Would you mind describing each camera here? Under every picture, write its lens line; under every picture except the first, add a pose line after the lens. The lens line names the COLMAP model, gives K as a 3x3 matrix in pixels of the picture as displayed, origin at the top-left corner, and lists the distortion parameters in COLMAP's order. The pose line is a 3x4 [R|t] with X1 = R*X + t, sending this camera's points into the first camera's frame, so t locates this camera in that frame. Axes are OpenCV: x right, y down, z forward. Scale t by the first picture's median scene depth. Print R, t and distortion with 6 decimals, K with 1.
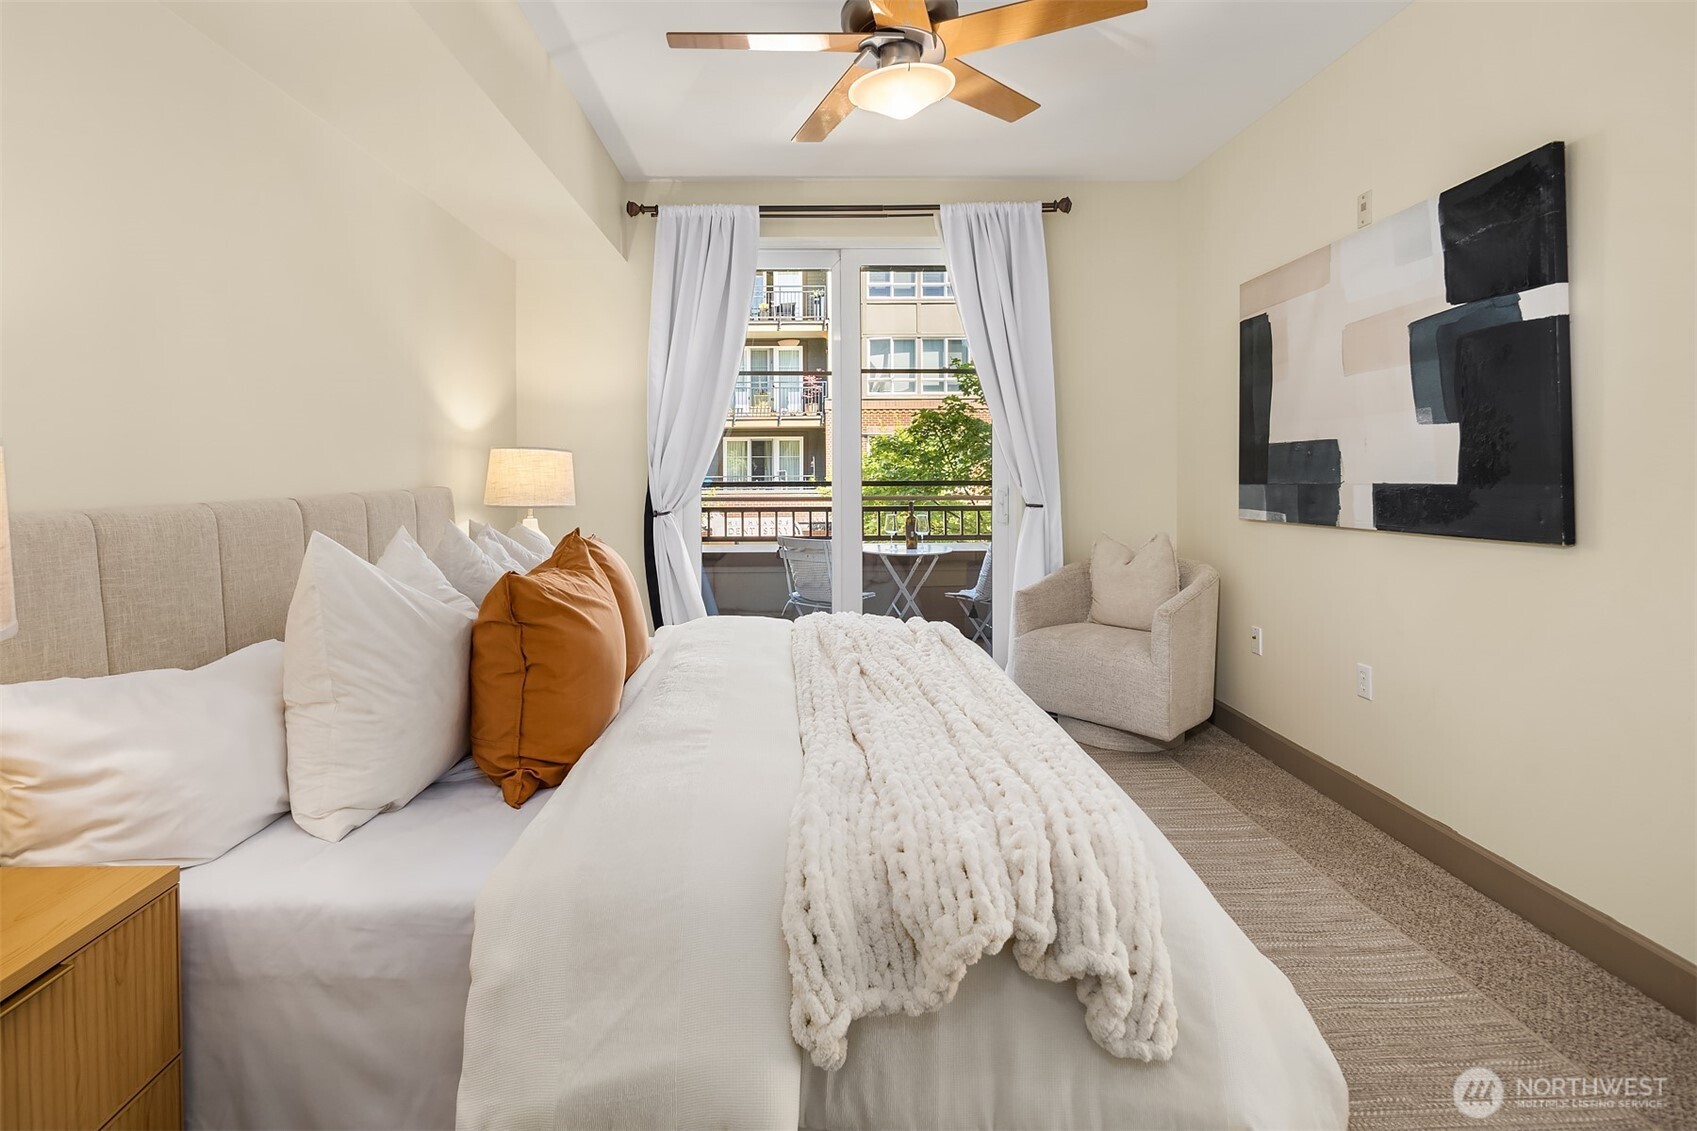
lens RADIAL K [[831.1, 0, 818.0], [0, 831.1, 496.1], [0, 0, 1]] dist [0.010482, -0.004772]
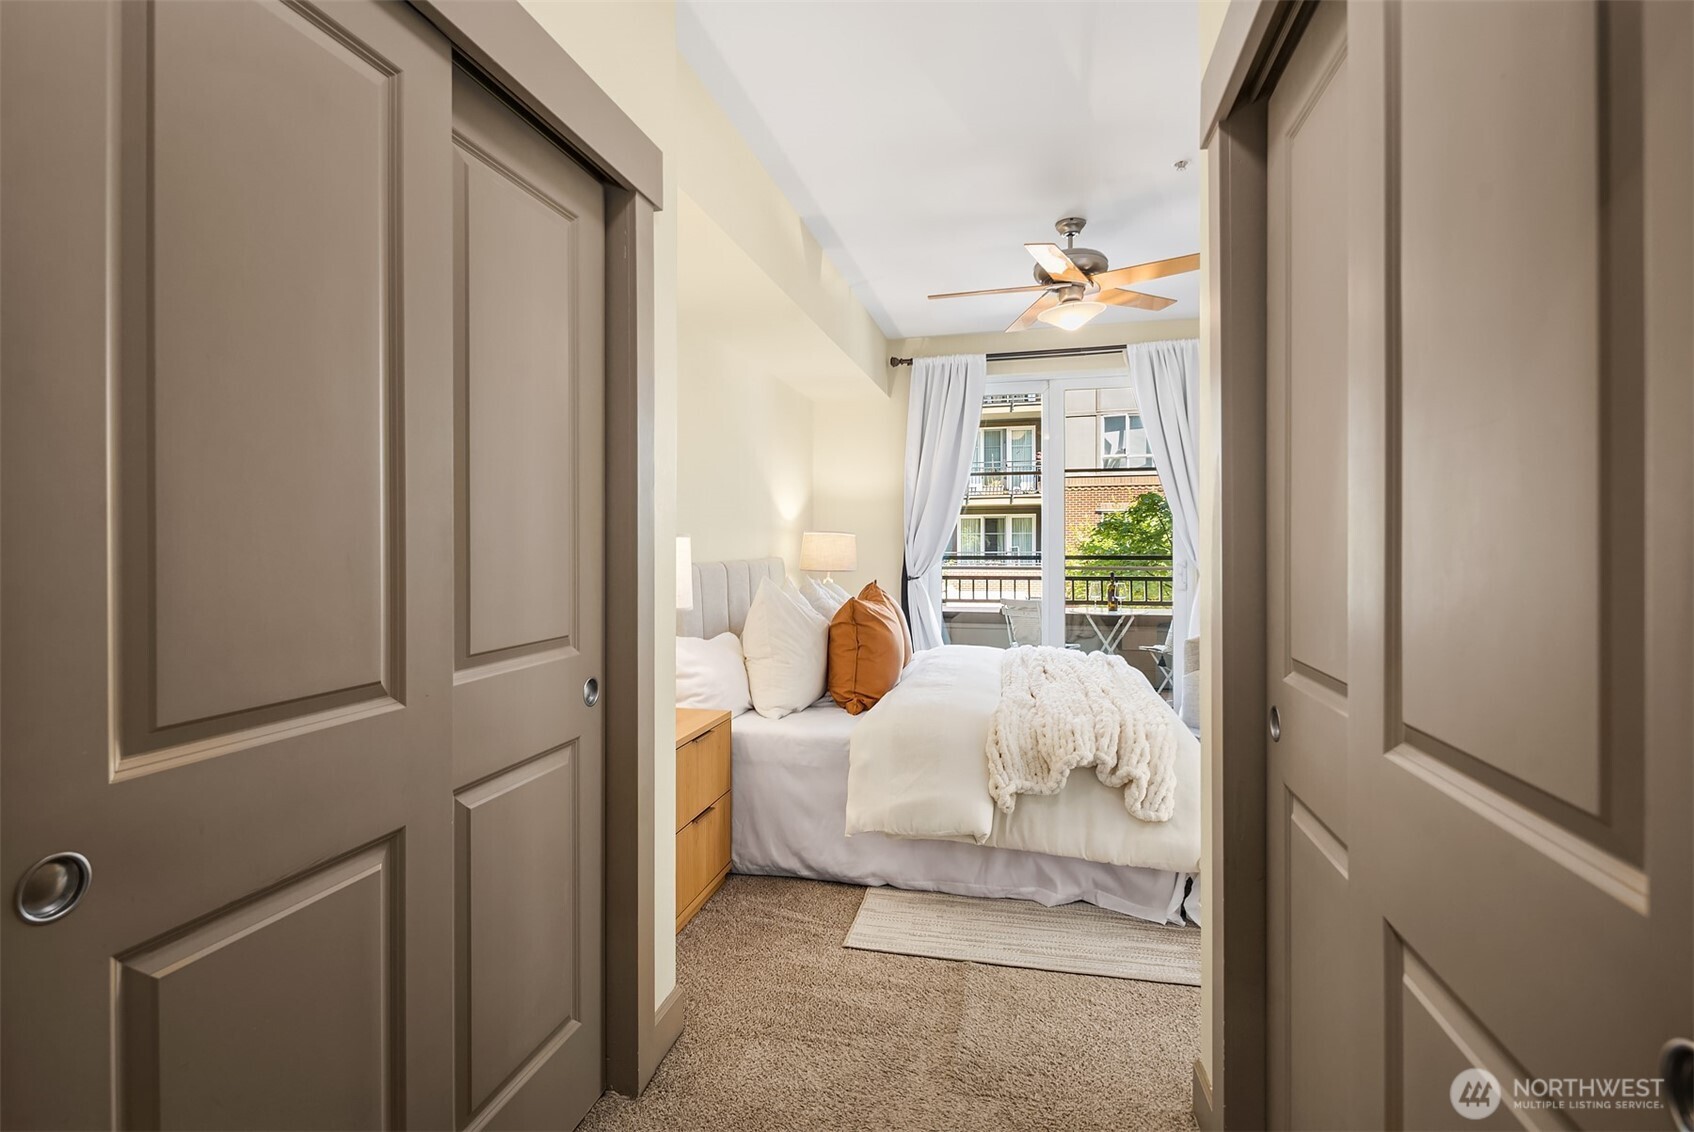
lens RADIAL K [[771.8, 0, 812.8], [0, 771.8, 550.6], [0, 0, 1]] dist [-0.000545, -0.000112]
pose [[0.955866, 0.002860, -0.293788, 0.064166], [-0.010475, 0.999649, -0.024351, 0.017907], [0.293615, 0.026353, 0.955560, -0.603342]]
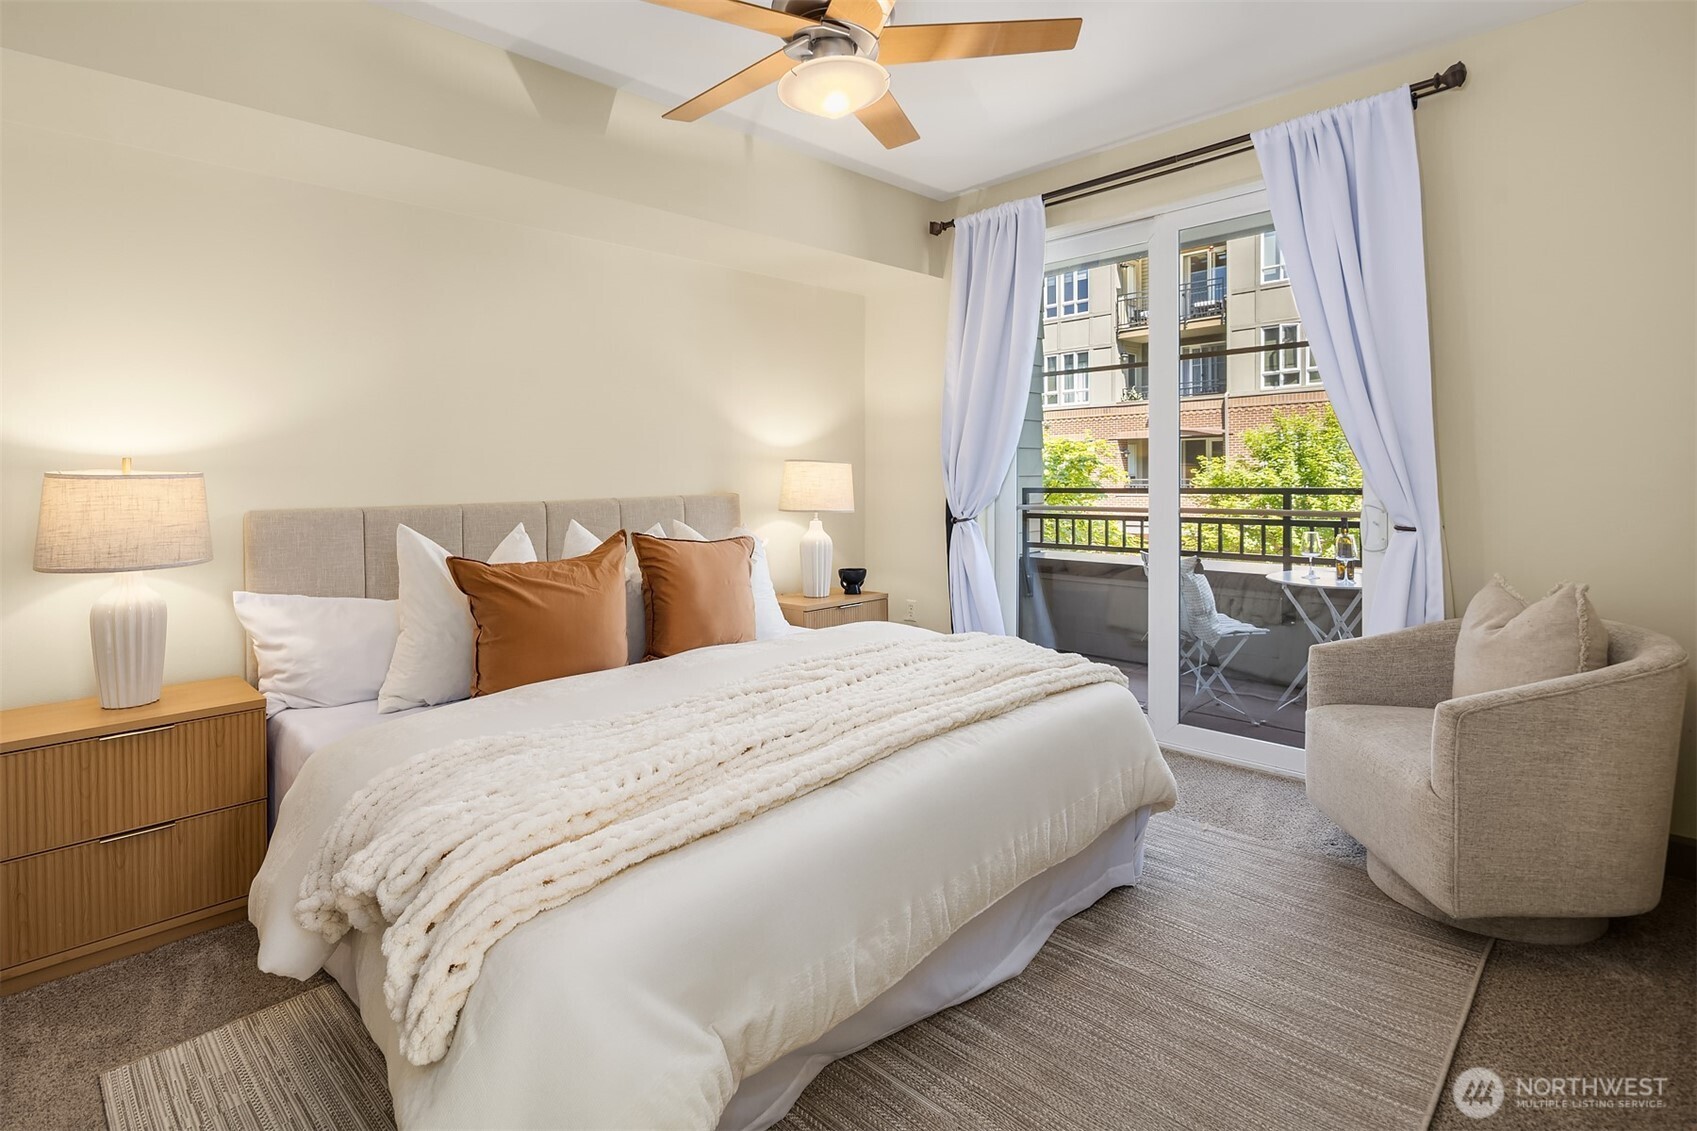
lens RADIAL K [[804.9, 0, 761.6], [0, 804.9, 491.8], [0, 0, 1]] dist [0.000021, -0.000261]
pose [[0.707971, -0.004667, -0.706226, 0.717387], [-0.005091, 0.999918, -0.011711, -0.001115], [0.706223, 0.011886, 0.707889, 0.282139]]
